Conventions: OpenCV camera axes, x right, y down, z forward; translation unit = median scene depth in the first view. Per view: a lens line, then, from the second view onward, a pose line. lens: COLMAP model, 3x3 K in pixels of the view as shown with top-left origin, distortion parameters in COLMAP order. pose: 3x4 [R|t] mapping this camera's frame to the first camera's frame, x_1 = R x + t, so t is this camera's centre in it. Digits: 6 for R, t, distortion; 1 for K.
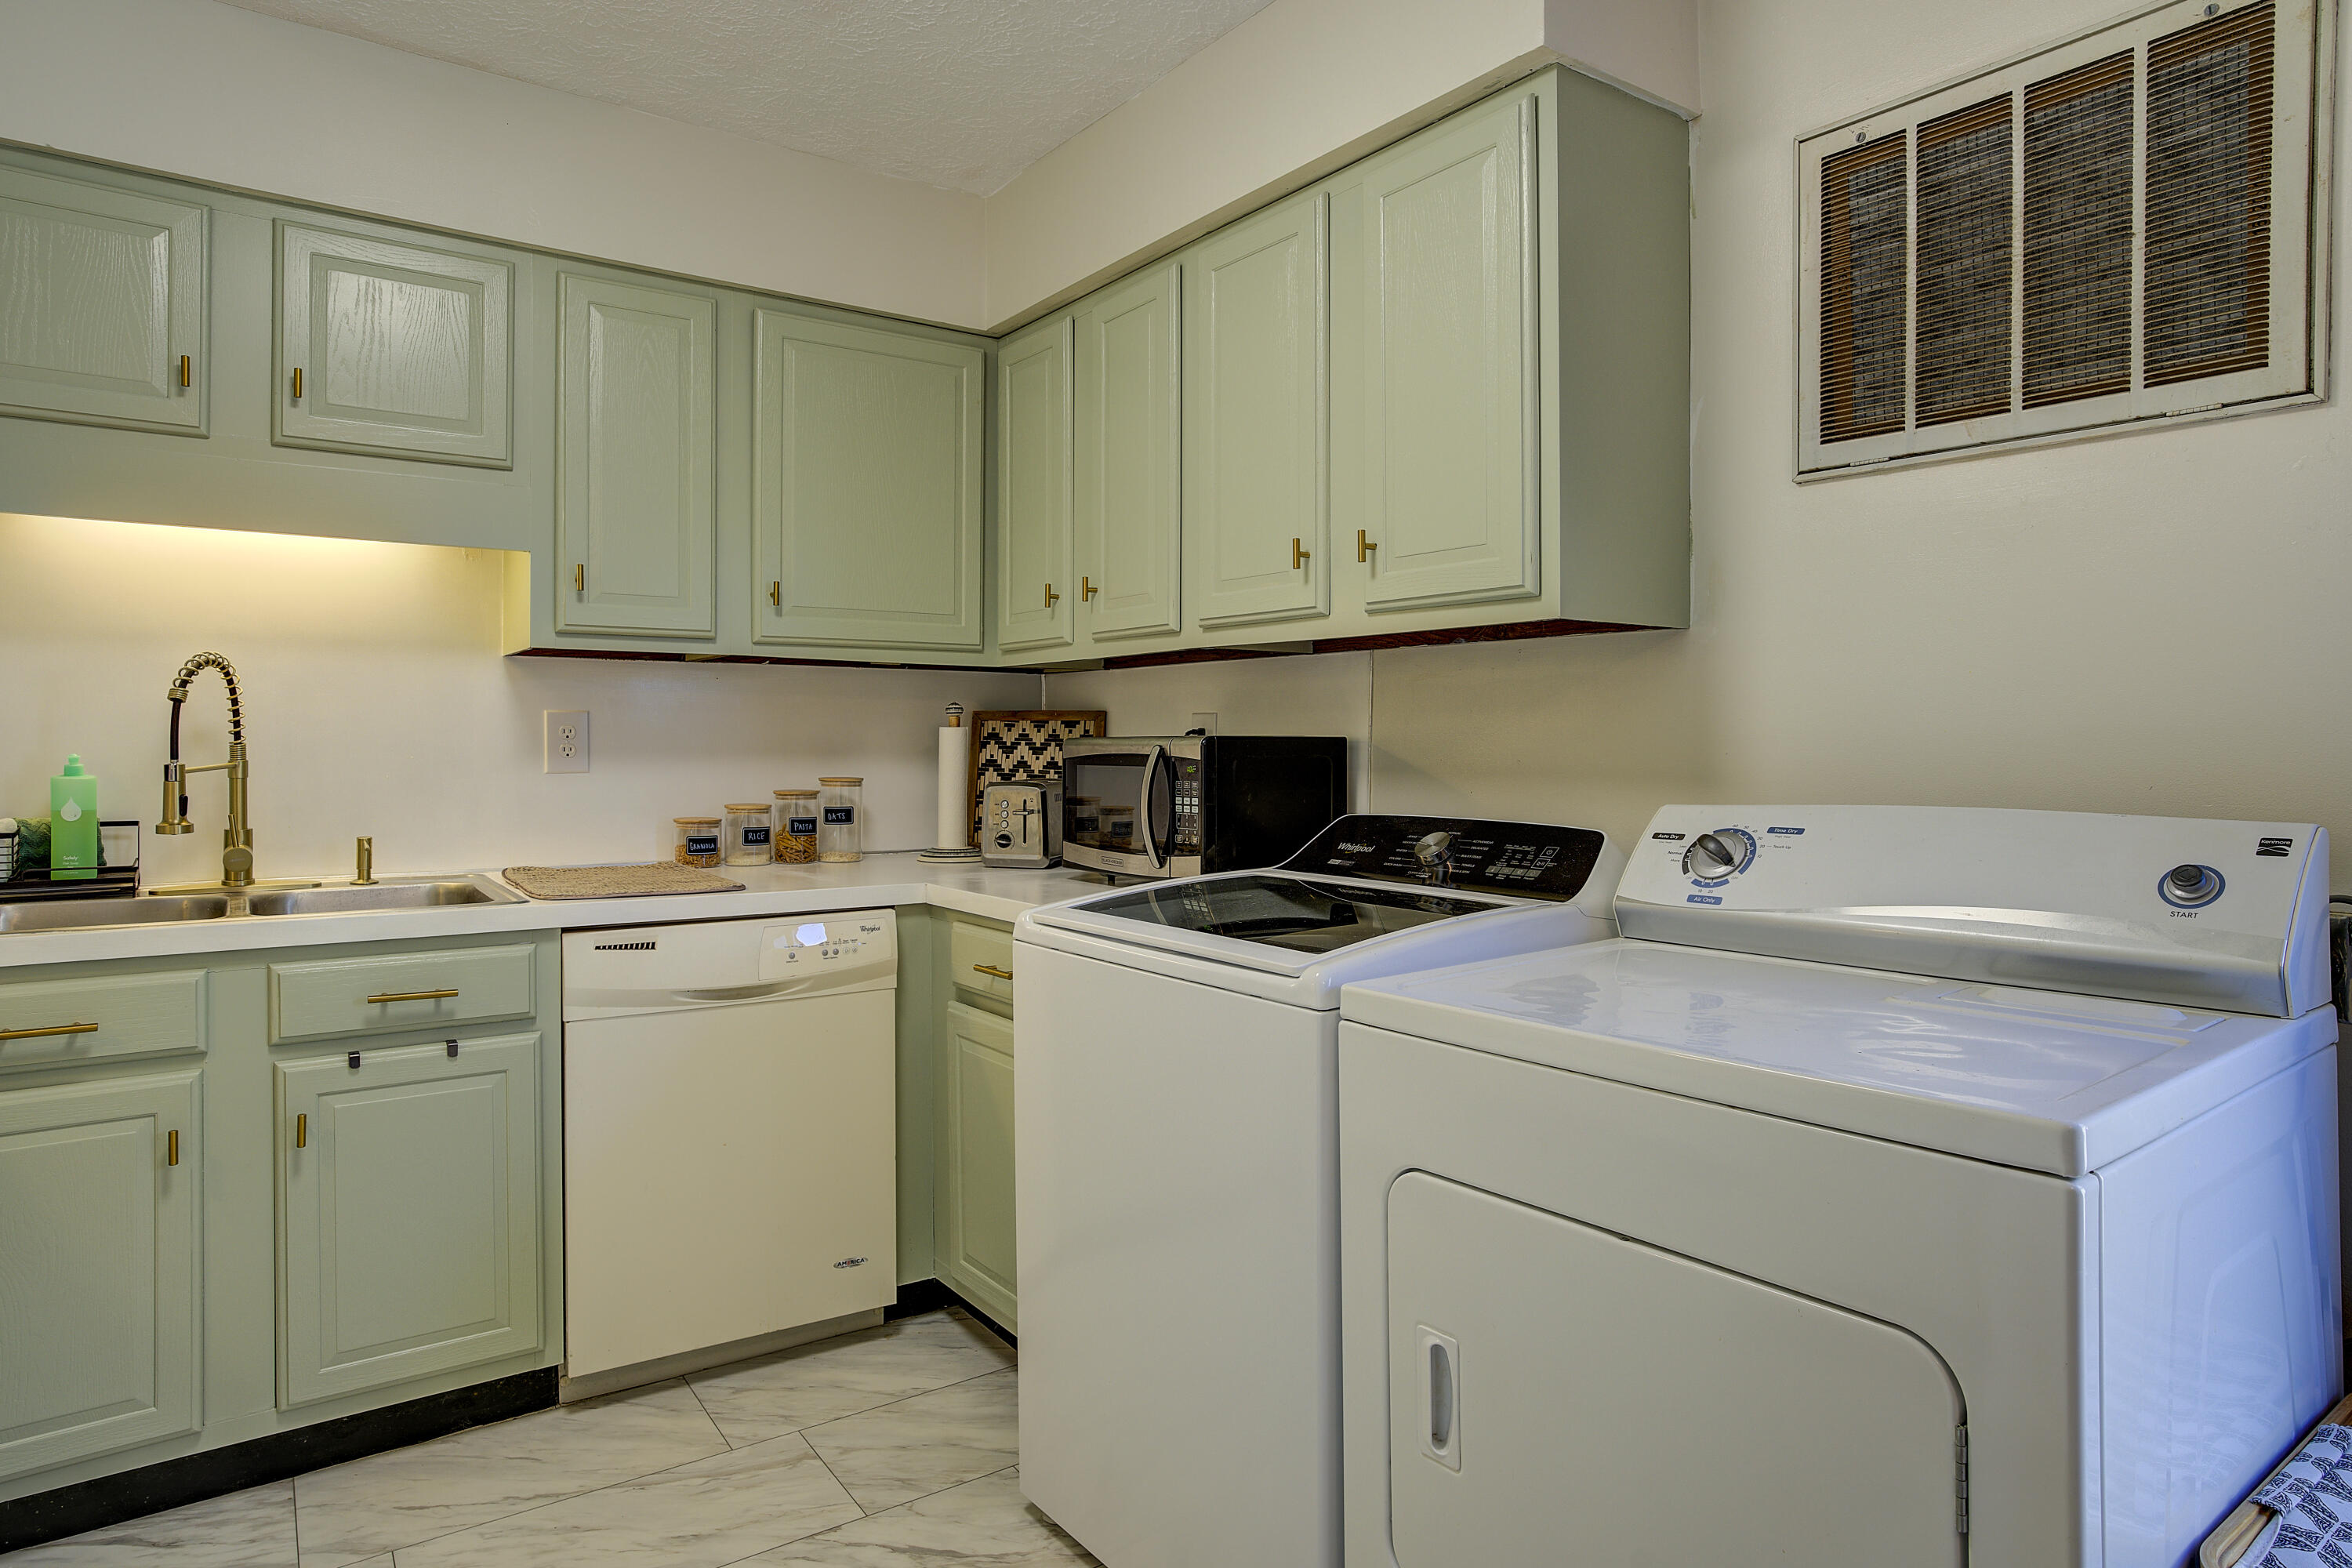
lens RADIAL K [[1339.4, 0, 1185.6], [0, 1339.4, 741.5], [0, 0, 1]] dist [-0.043769, 0.027779]
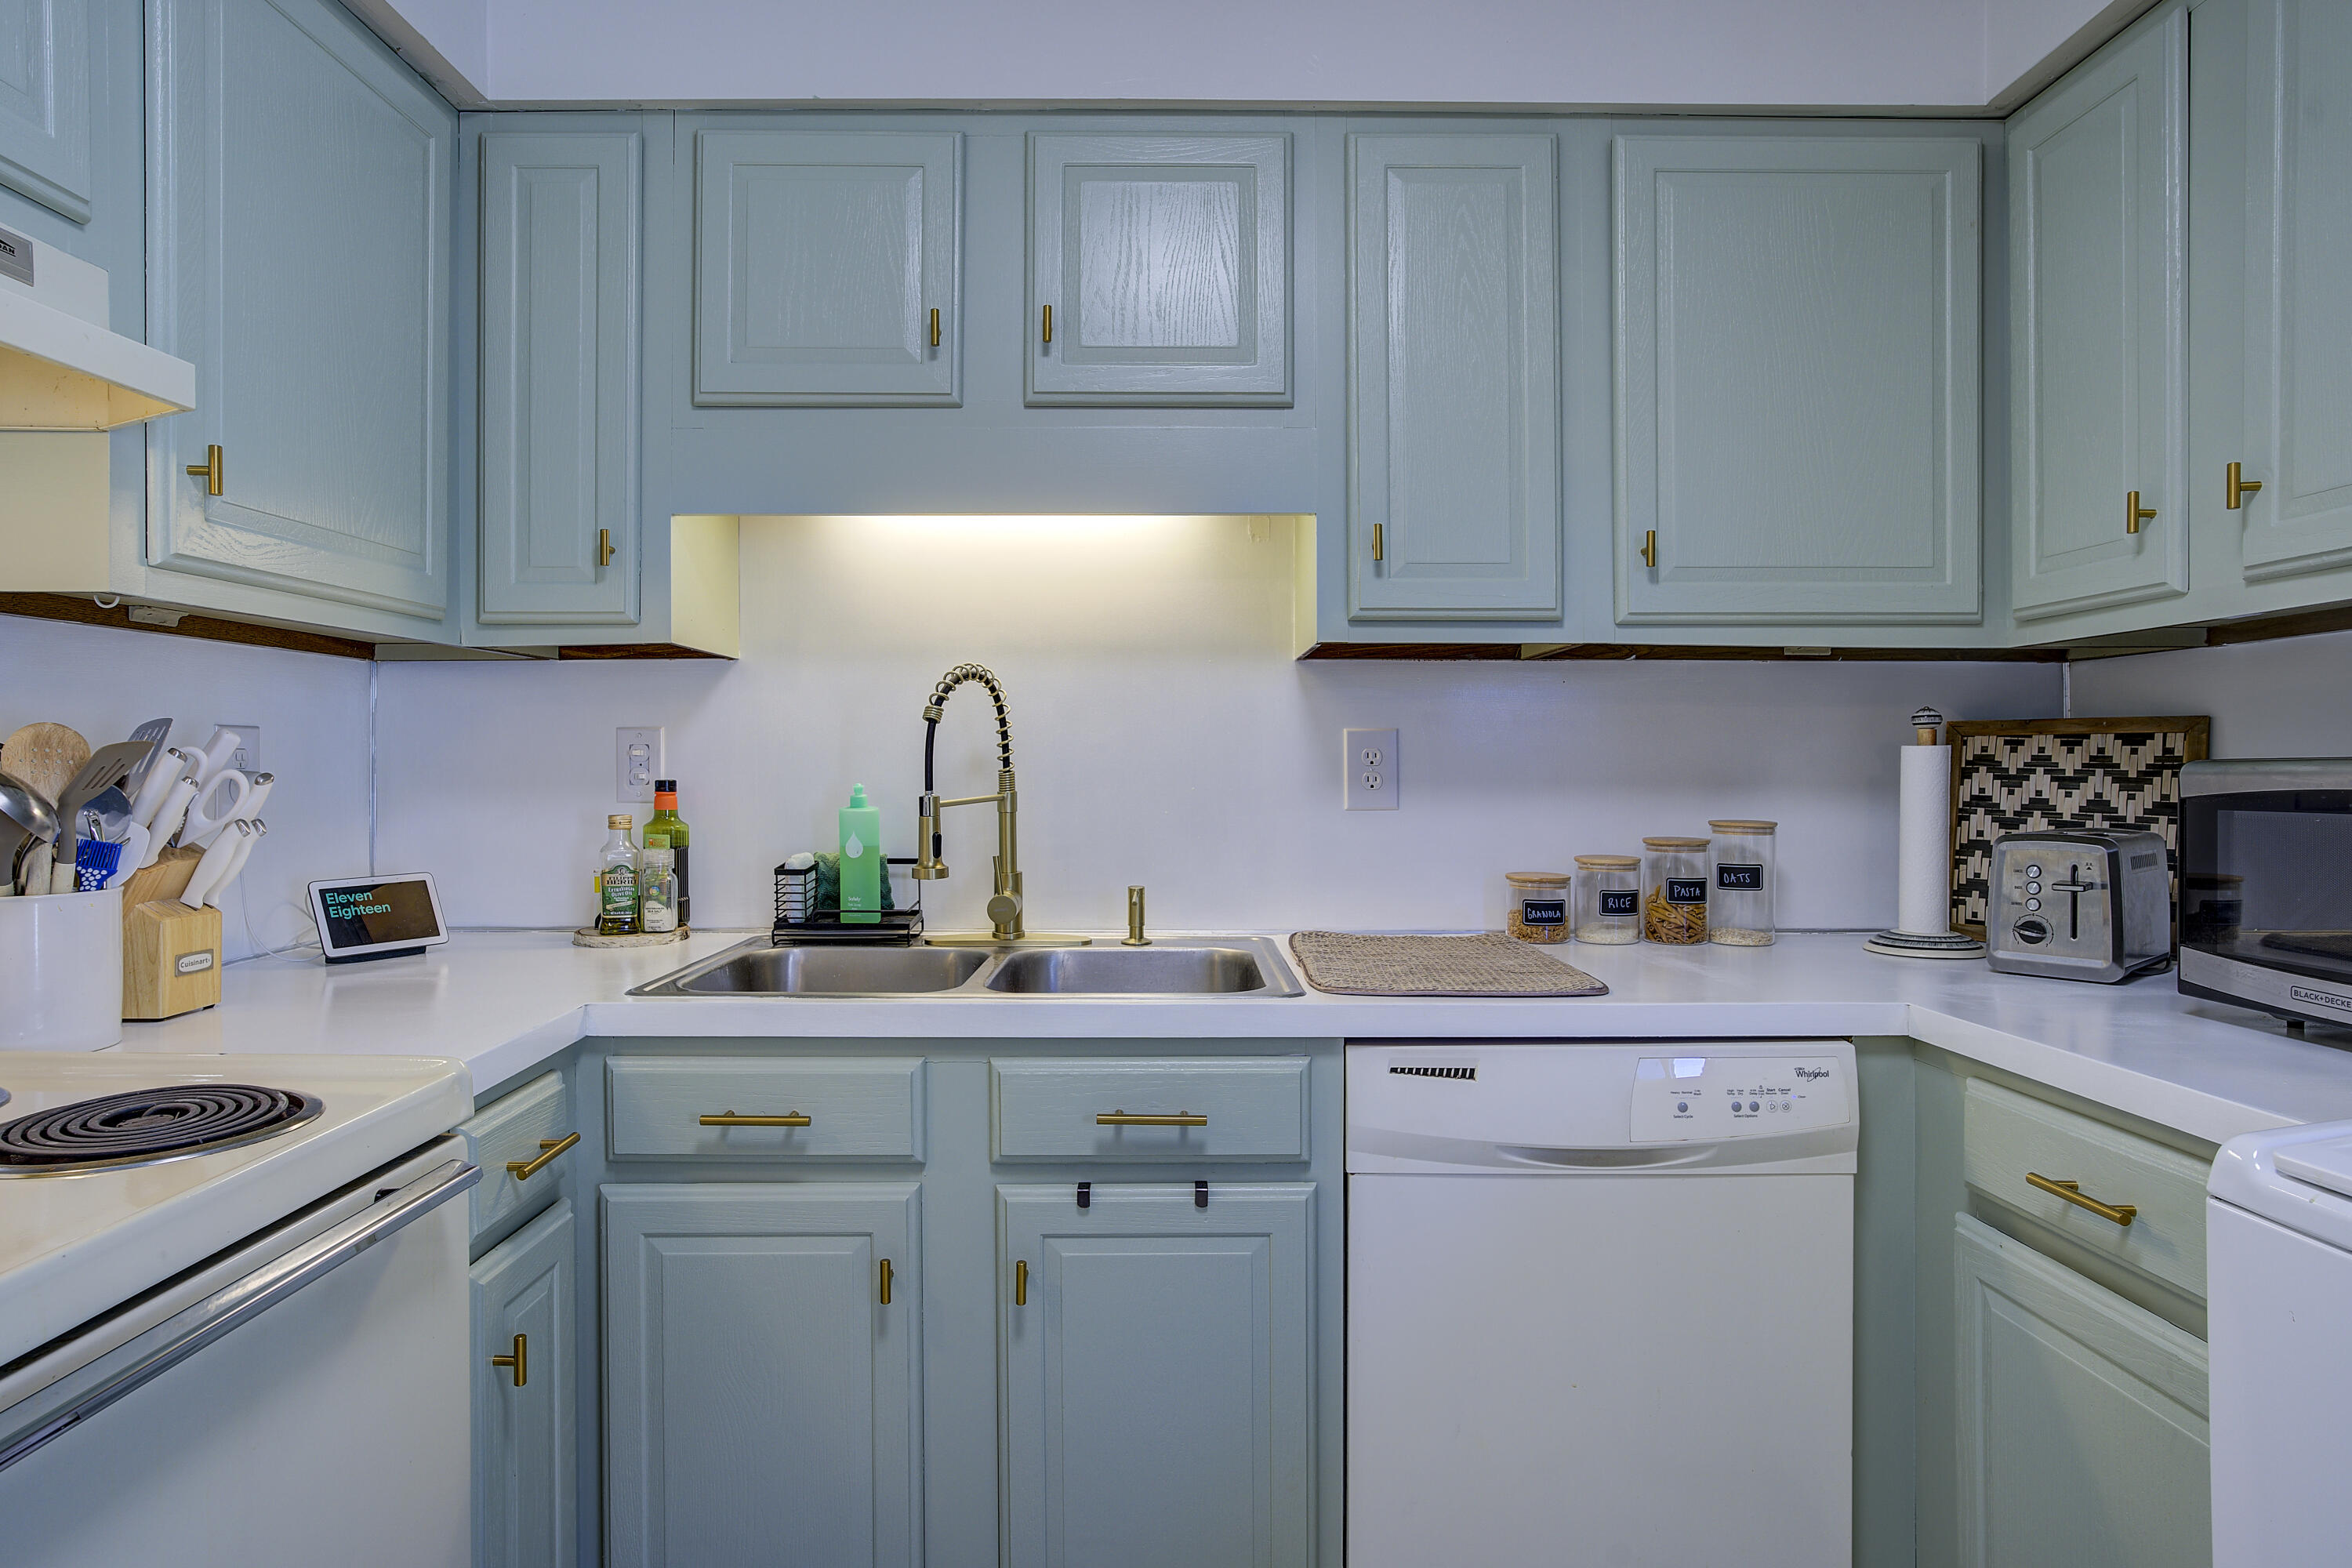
lens RADIAL K [[1339.4, 0, 1170.9], [0, 1339.4, 772.4], [0, 0, 1]] dist [-0.043769, 0.027779]
pose [[0.814219, -0.001061, -0.580557, -0.135761], [0.001628, 0.999999, 0.000454, 0.001750], [0.580556, -0.001315, 0.814219, 0.370955]]
